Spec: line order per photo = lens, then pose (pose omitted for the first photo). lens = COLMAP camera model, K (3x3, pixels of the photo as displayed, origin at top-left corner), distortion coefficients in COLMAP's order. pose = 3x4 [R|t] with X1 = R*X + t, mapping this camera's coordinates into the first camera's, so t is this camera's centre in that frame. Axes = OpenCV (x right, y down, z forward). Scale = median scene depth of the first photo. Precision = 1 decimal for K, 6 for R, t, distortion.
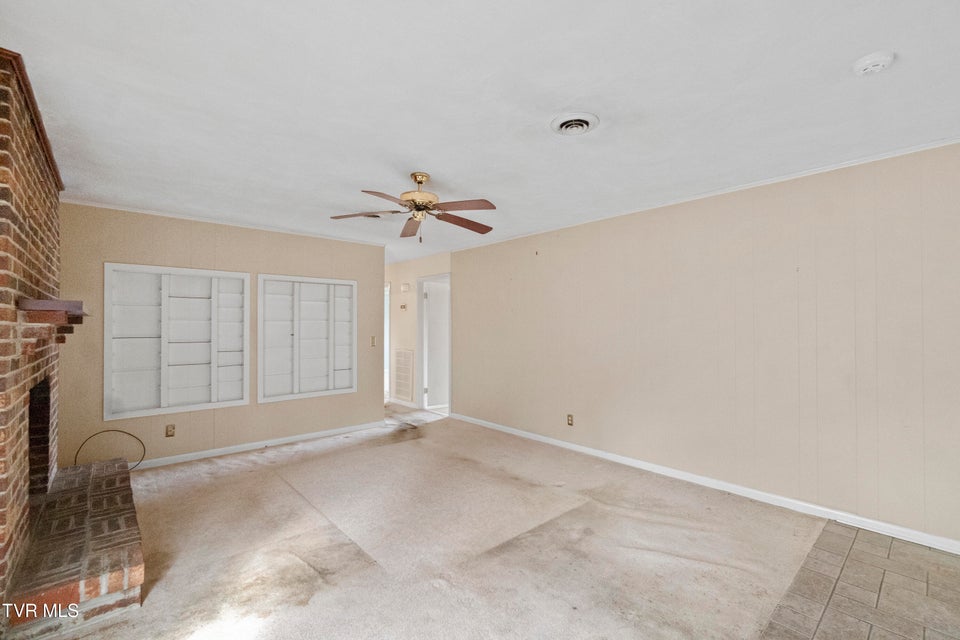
lens RADIAL K [[417.1, 0, 480.7], [0, 417.1, 325.5], [0, 0, 1]] dist [-0.000747, 0.000427]
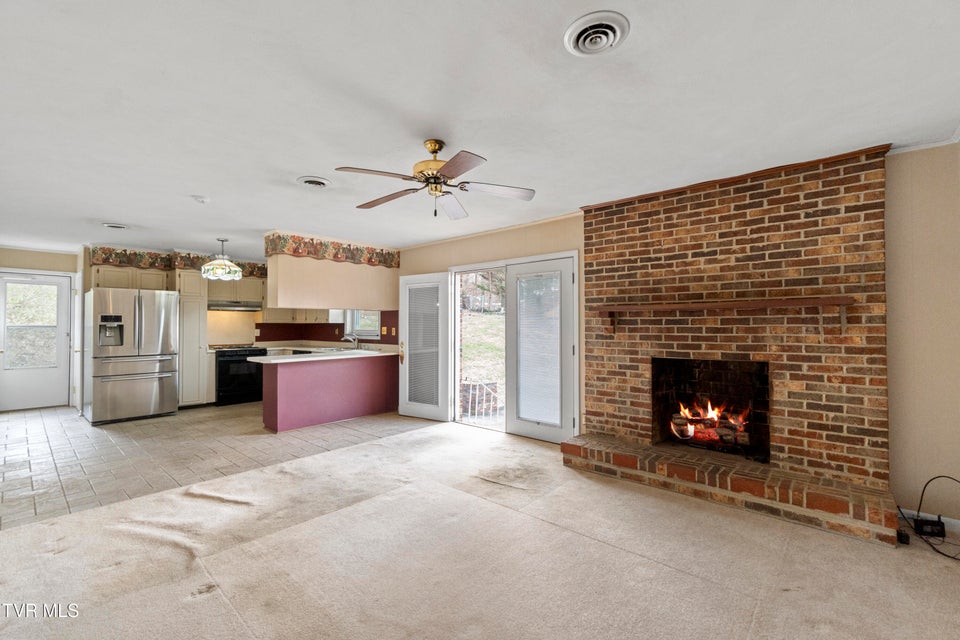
lens RADIAL K [[410.6, 0, 480.0], [0, 410.6, 320.0], [0, 0, 1]] dist [-0.000062, 0.000178]
pose [[-0.992590, 0.000238, -0.121513, -0.153224], [0.002205, 0.999869, -0.016047, 0.026153], [0.121493, -0.016196, -0.992460, 2.116598]]
